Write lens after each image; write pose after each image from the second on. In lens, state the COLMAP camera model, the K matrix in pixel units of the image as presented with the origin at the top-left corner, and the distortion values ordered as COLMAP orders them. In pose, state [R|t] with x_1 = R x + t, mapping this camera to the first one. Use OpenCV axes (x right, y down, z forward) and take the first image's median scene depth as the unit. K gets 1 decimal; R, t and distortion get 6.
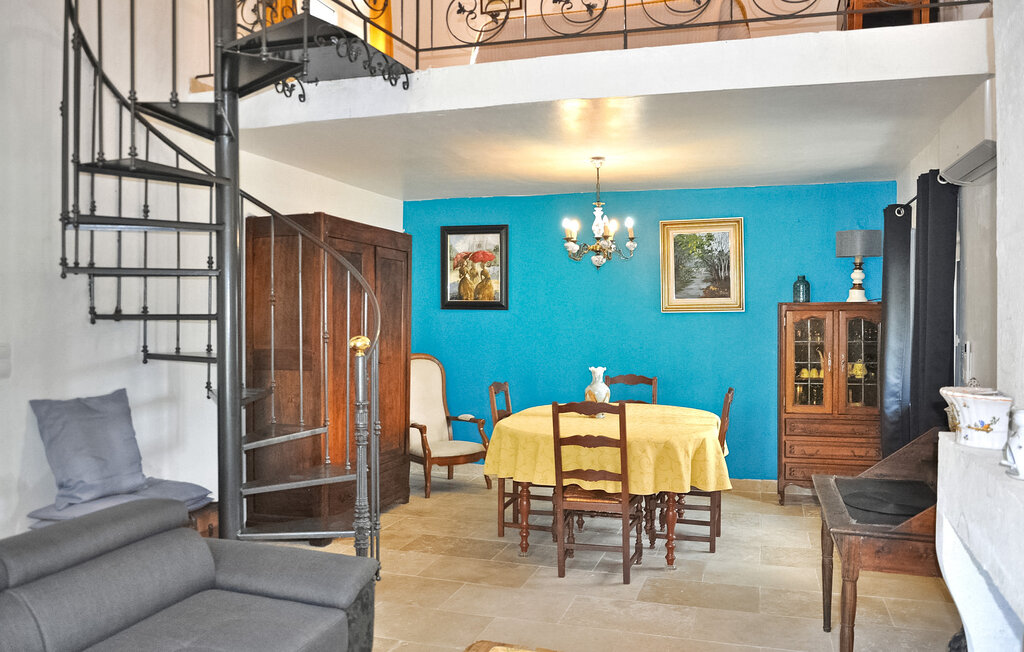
lens RADIAL K [[799.3, 0, 512.0], [0, 799.3, 326.0], [0, 0, 1]] dist [-0.020609, -0.001483]
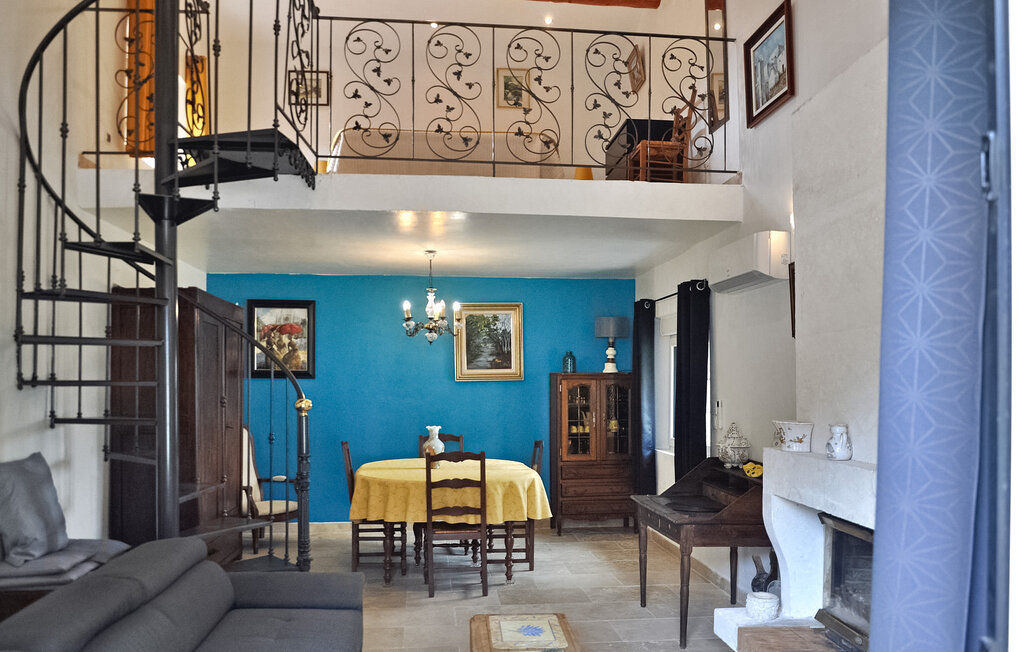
lens RADIAL K [[796.7, 0, 516.8], [0, 796.7, 375.7], [0, 0, 1]] dist [-0.006670, 0.004543]
pose [[0.921836, 0.003675, 0.387562, -0.245686], [0.006752, 0.999651, -0.025540, 0.007616], [-0.387521, 0.026160, 0.921490, -0.150645]]
